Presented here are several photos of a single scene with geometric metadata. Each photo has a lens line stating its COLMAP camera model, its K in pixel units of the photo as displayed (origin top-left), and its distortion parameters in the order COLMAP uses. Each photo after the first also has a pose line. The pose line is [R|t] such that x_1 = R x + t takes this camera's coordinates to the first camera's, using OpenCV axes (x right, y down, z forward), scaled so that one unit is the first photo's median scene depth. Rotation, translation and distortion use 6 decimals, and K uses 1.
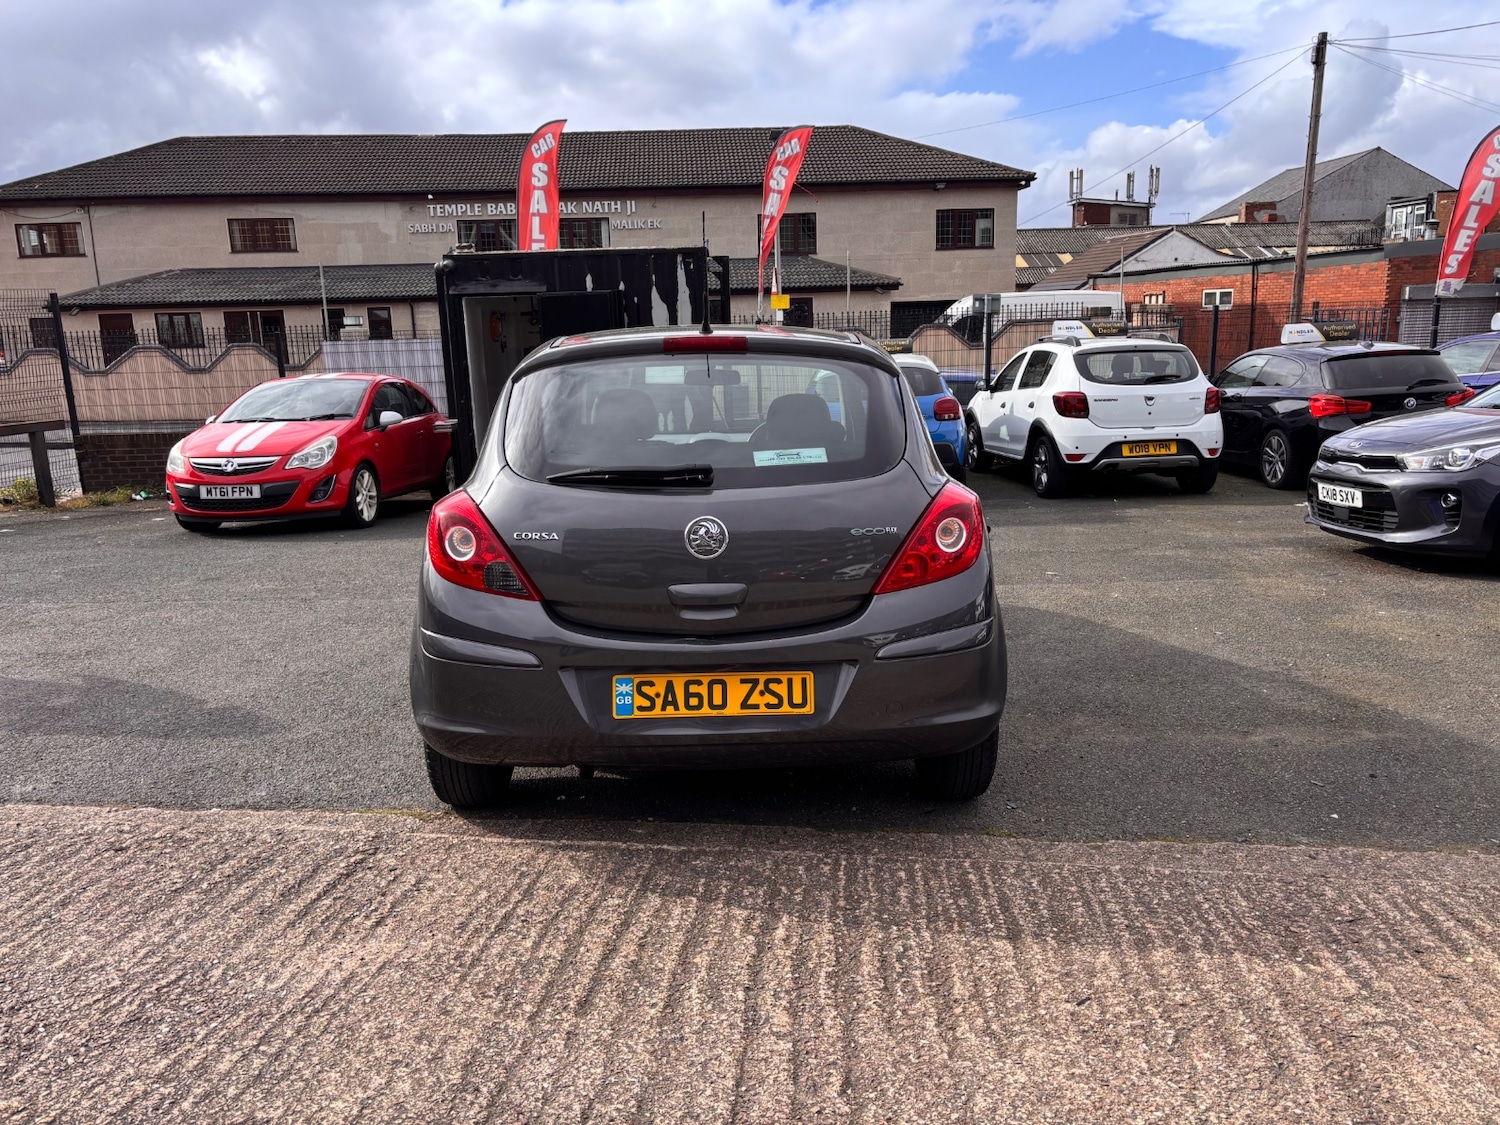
lens RADIAL K [[1087.9, 0, 754.4], [0, 1087.9, 561.5], [0, 0, 1]] dist [0.045672, -0.046435]
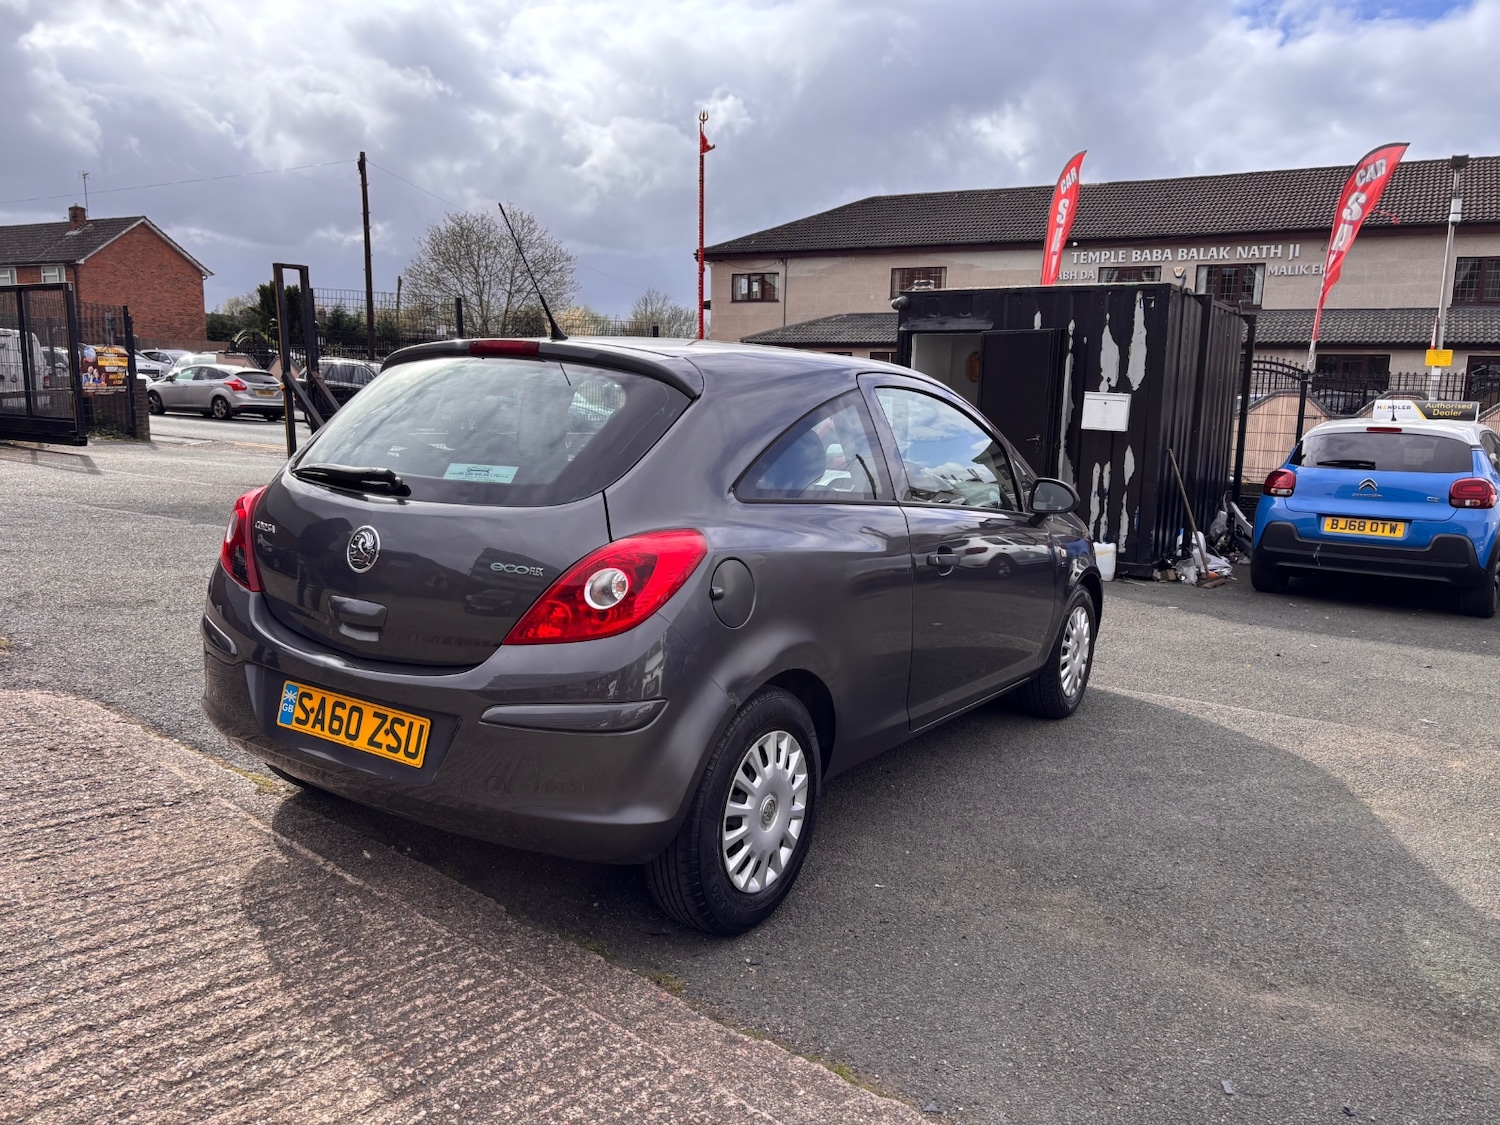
lens RADIAL K [[1099.8, 0, 791.1], [0, 1099.8, 594.1], [0, 0, 1]] dist [0.016351, -0.004061]
pose [[0.843474, 0.148883, -0.516126, 0.643691], [-0.158125, 0.987068, 0.026319, -0.057704], [0.513370, 0.059413, 0.856108, 0.347640]]
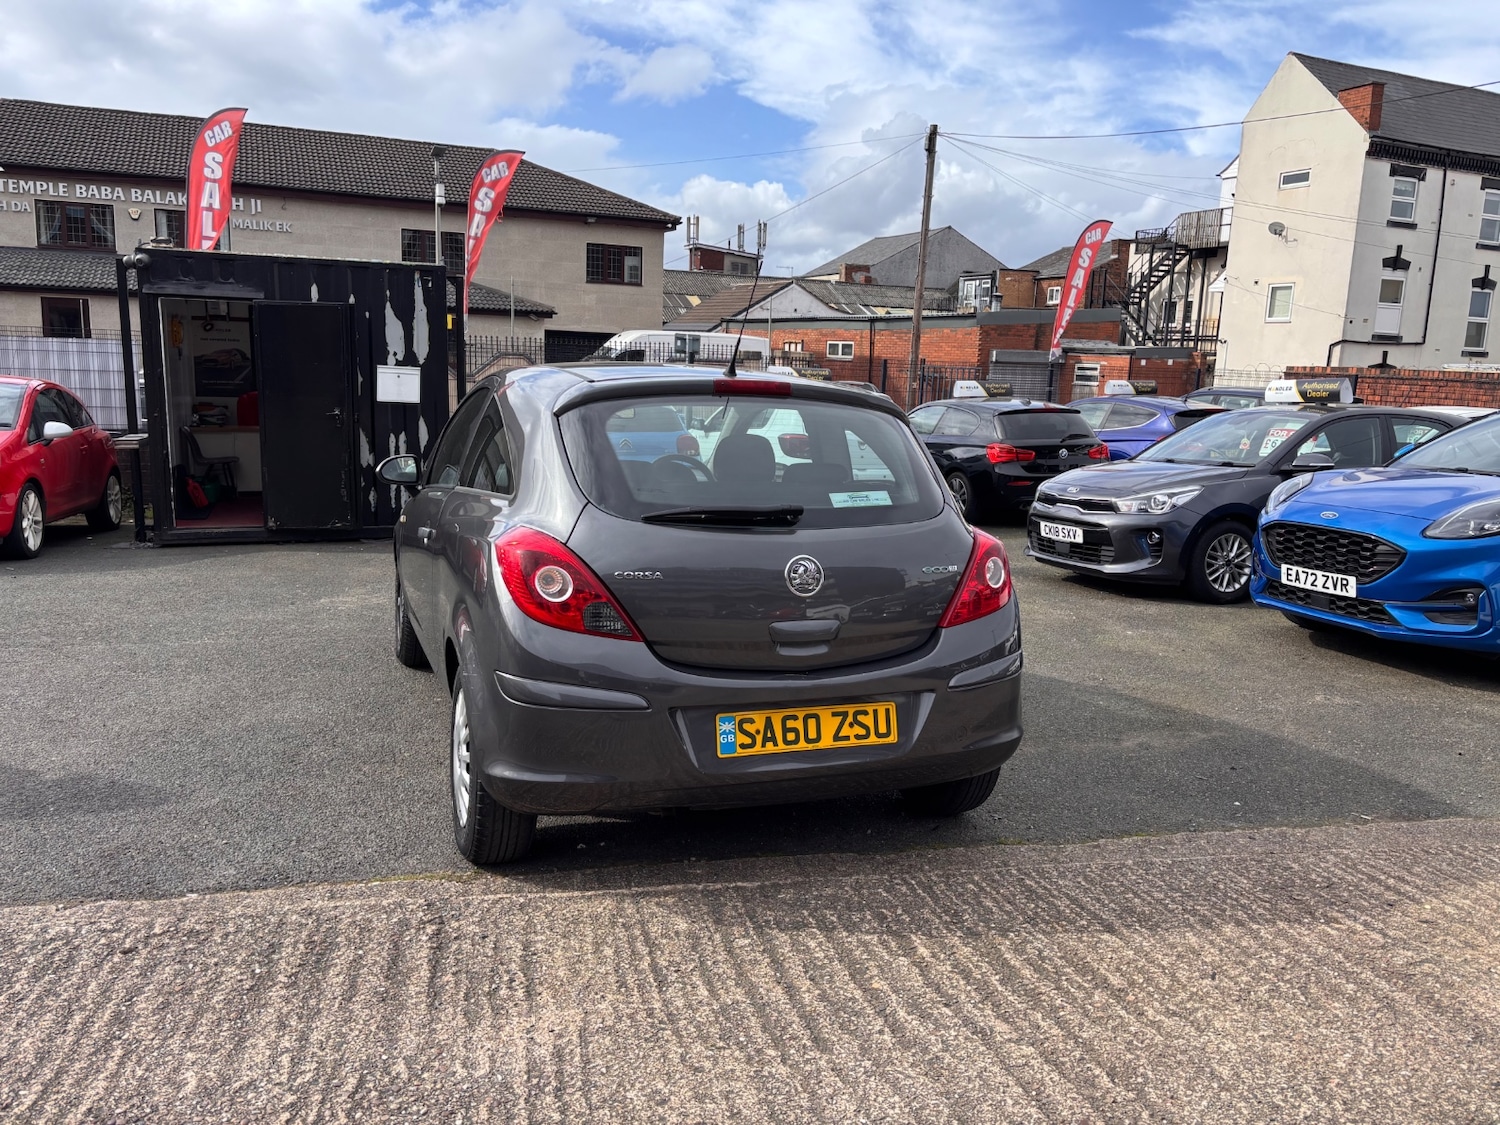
lens RADIAL K [[1087.9, 0, 754.4], [0, 1087.9, 561.5], [0, 0, 1]] dist [0.045672, -0.046435]
pose [[0.941838, -0.000499, 0.336066, -0.380155], [0.009185, 0.999664, -0.024257, -0.009823], [-0.335941, 0.025934, 0.941526, 0.038996]]
